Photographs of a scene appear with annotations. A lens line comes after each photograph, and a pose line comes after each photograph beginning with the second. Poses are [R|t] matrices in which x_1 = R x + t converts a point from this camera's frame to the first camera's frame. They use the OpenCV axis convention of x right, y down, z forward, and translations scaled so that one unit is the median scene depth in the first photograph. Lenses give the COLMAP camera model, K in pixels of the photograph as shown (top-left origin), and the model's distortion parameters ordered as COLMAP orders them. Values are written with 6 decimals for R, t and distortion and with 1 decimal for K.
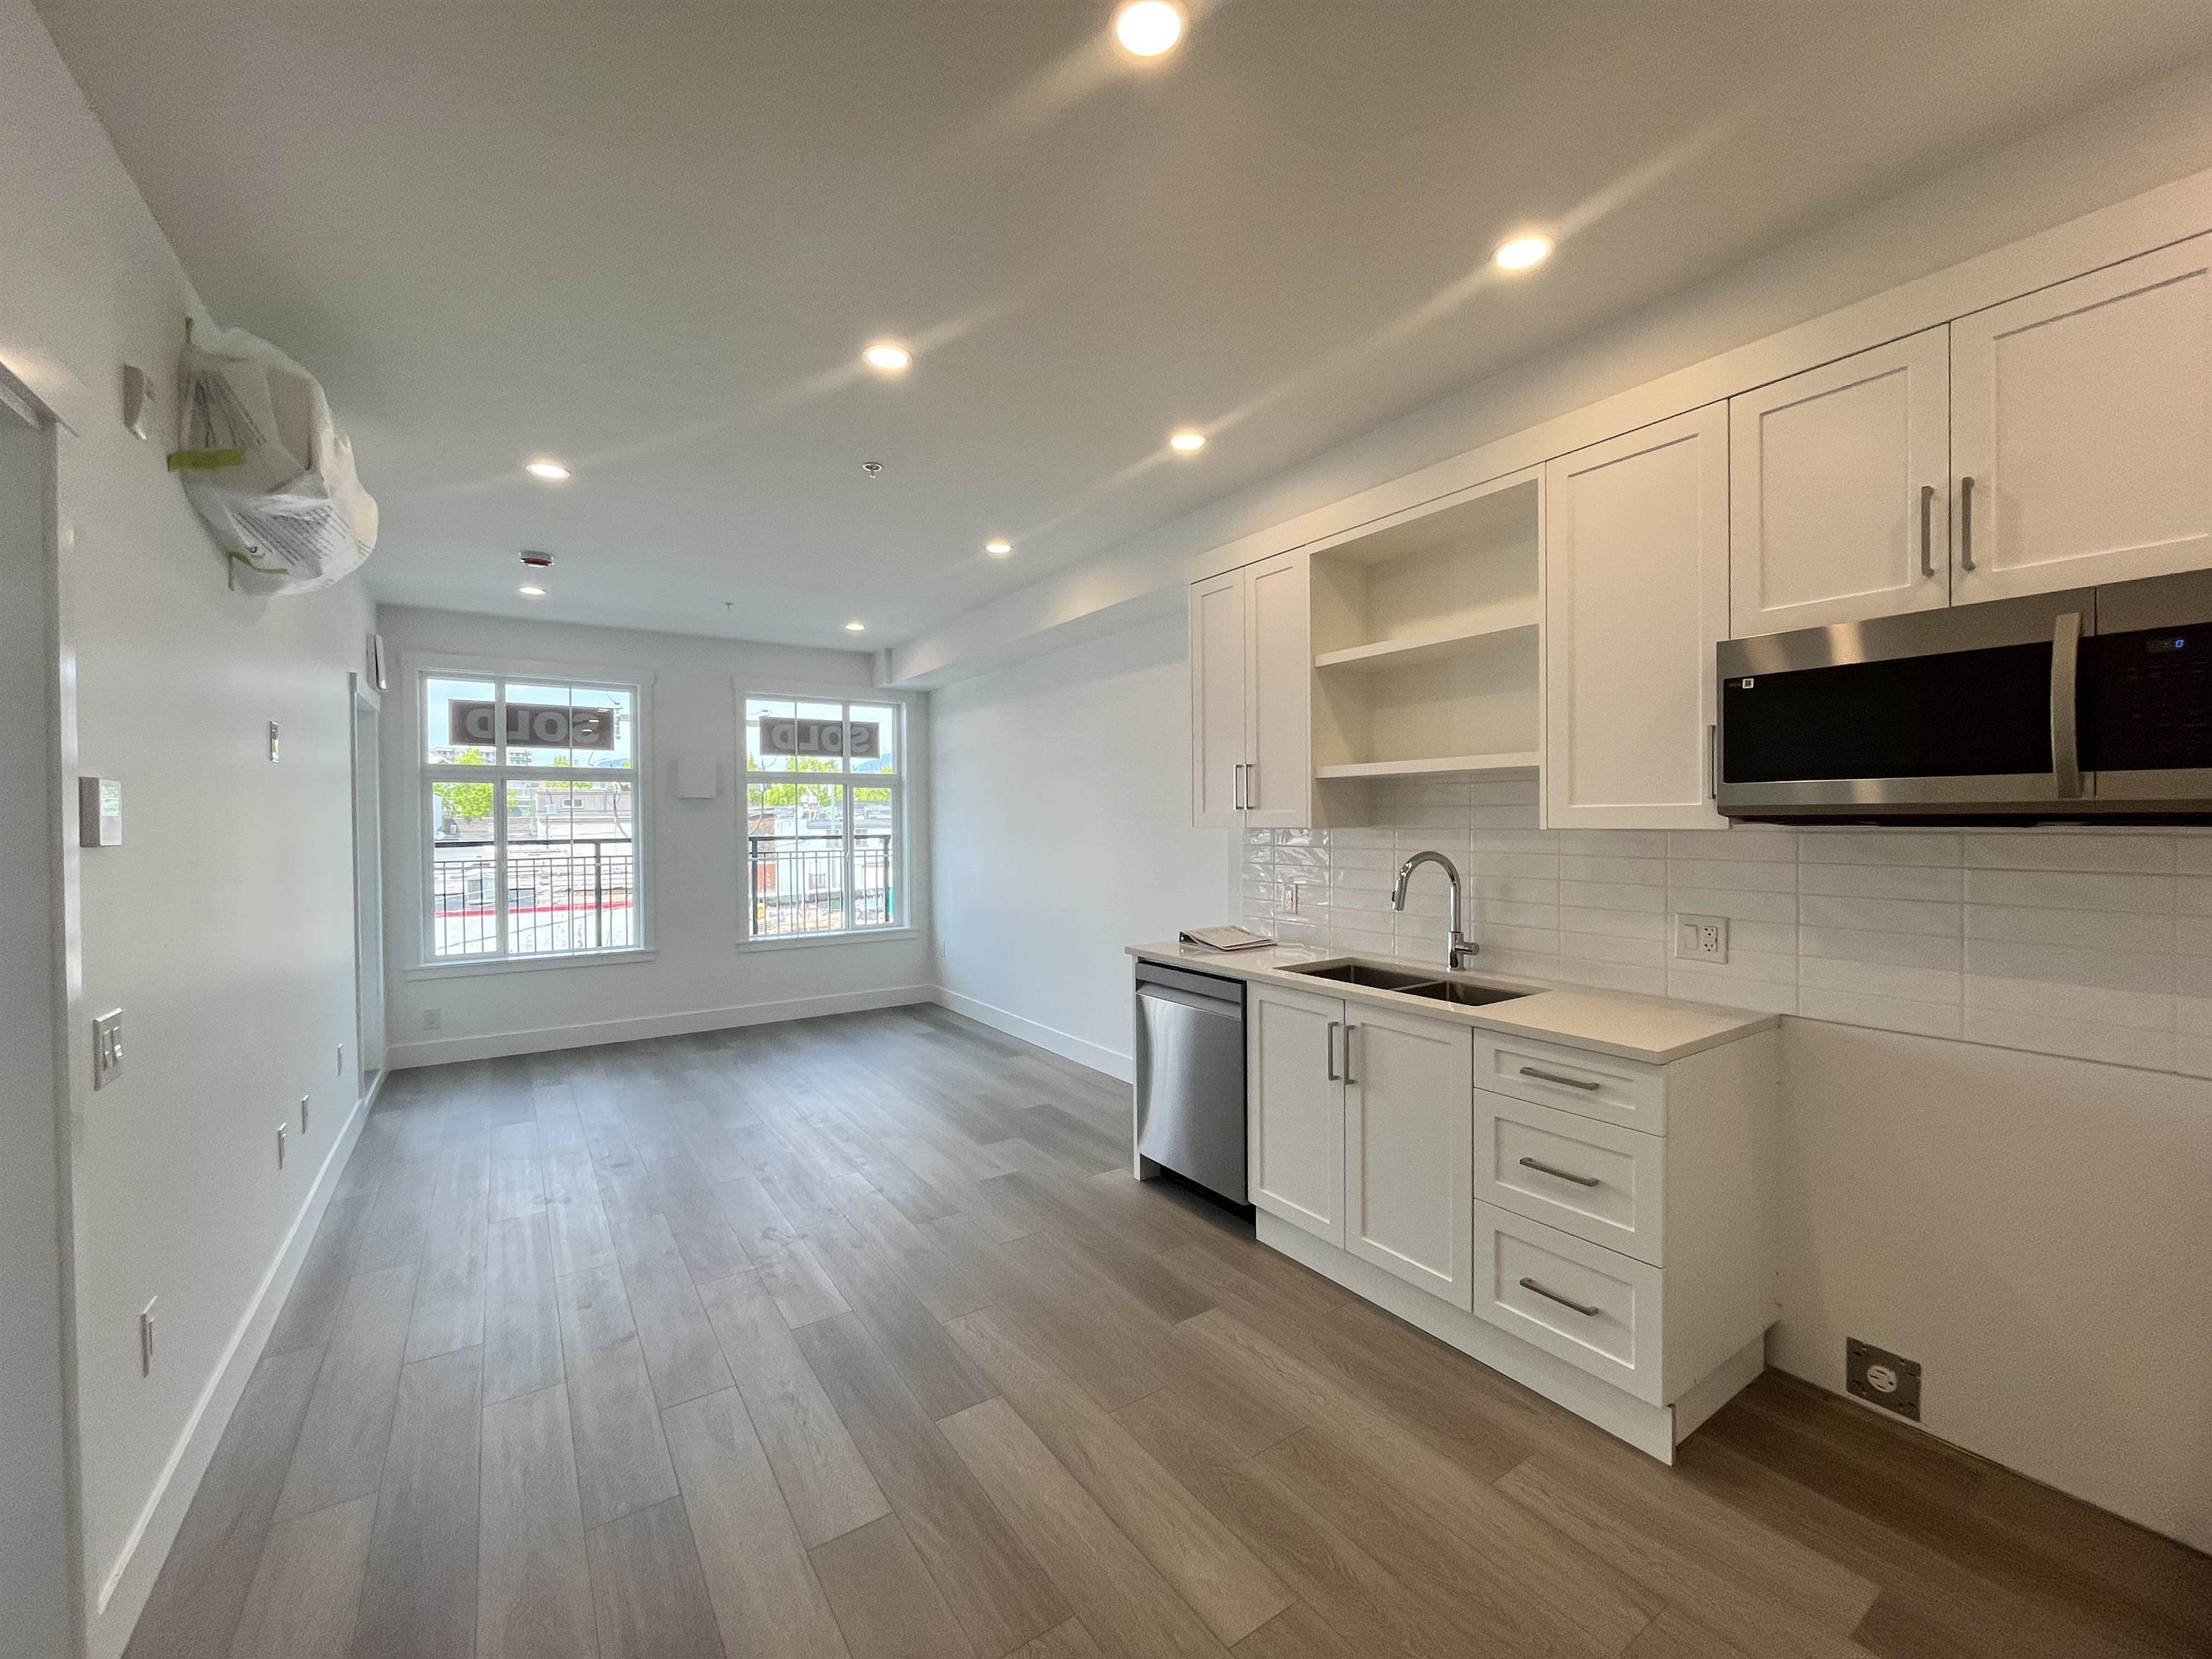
lens RADIAL K [[886.5, 0, 1106.0], [0, 886.5, 829.5], [0, 0, 1]] dist [-0.000305, -0.000004]
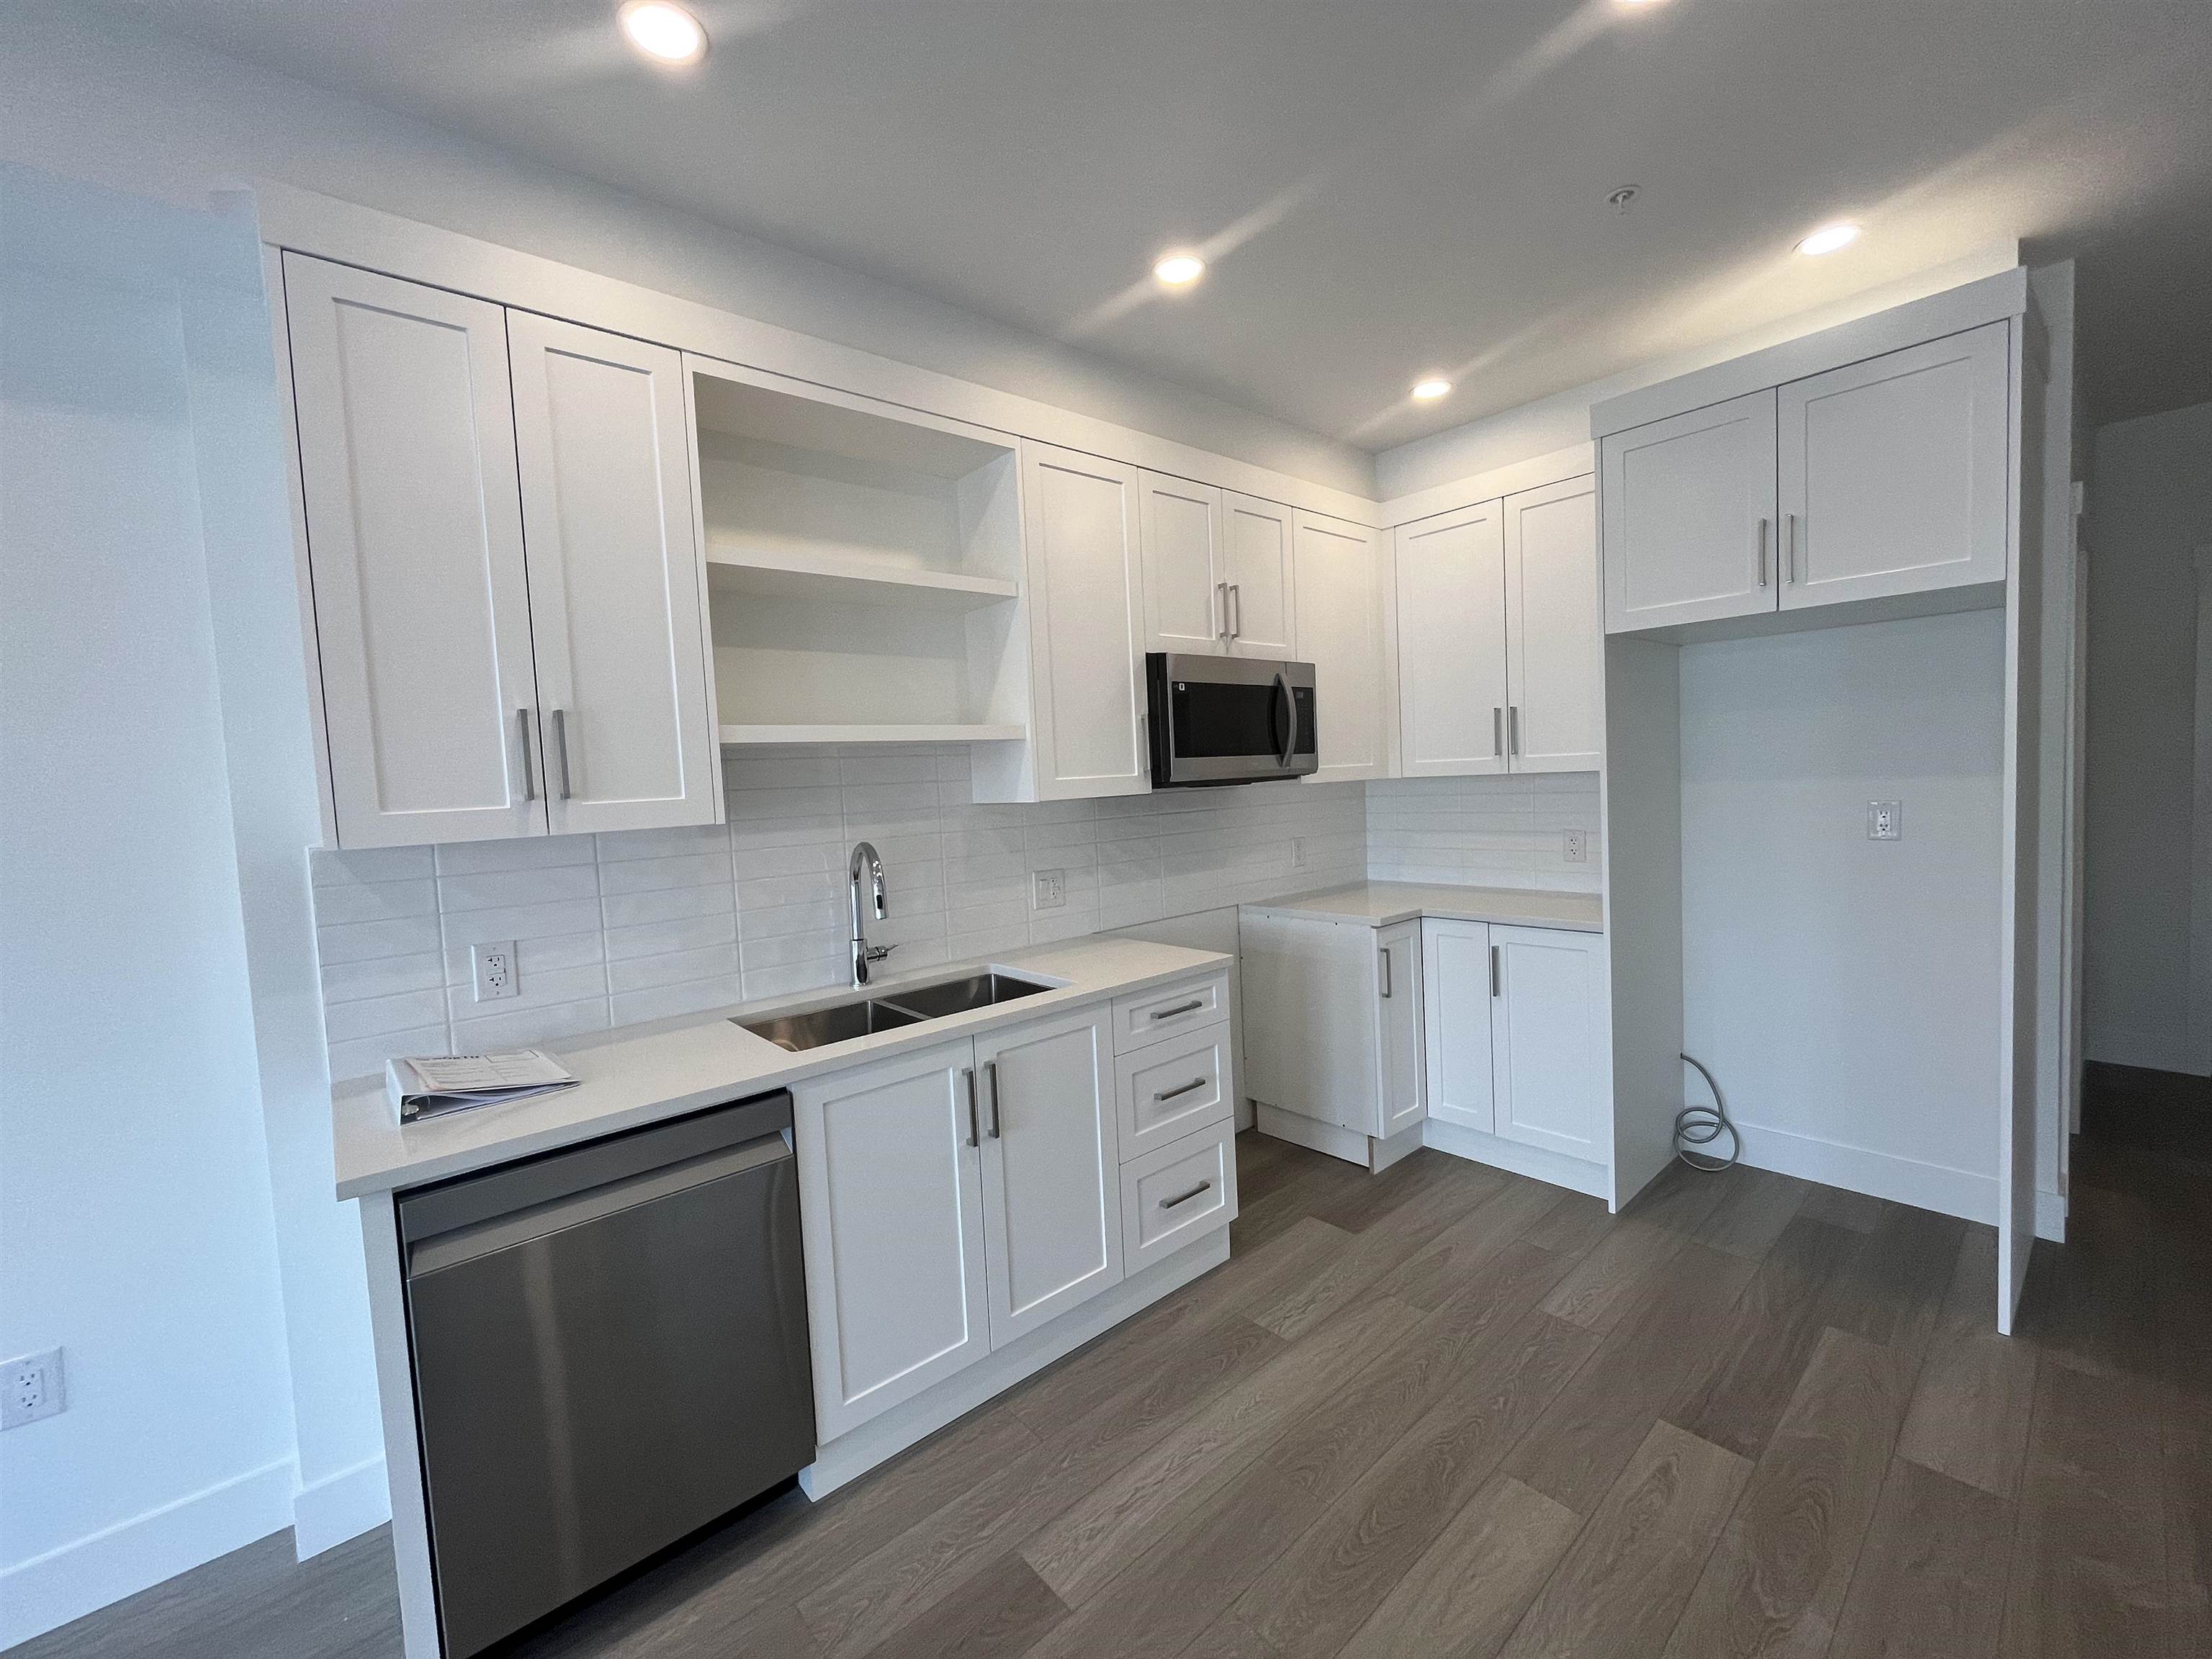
lens RADIAL K [[886.5, 0, 1106.0], [0, 886.5, 829.5], [0, 0, 1]] dist [-0.000305, -0.000004]
pose [[-0.106365, -0.049592, 0.993090, -0.557117], [0.060267, 0.996598, 0.056222, -0.022636], [-0.992499, 0.065830, -0.103015, 1.079842]]
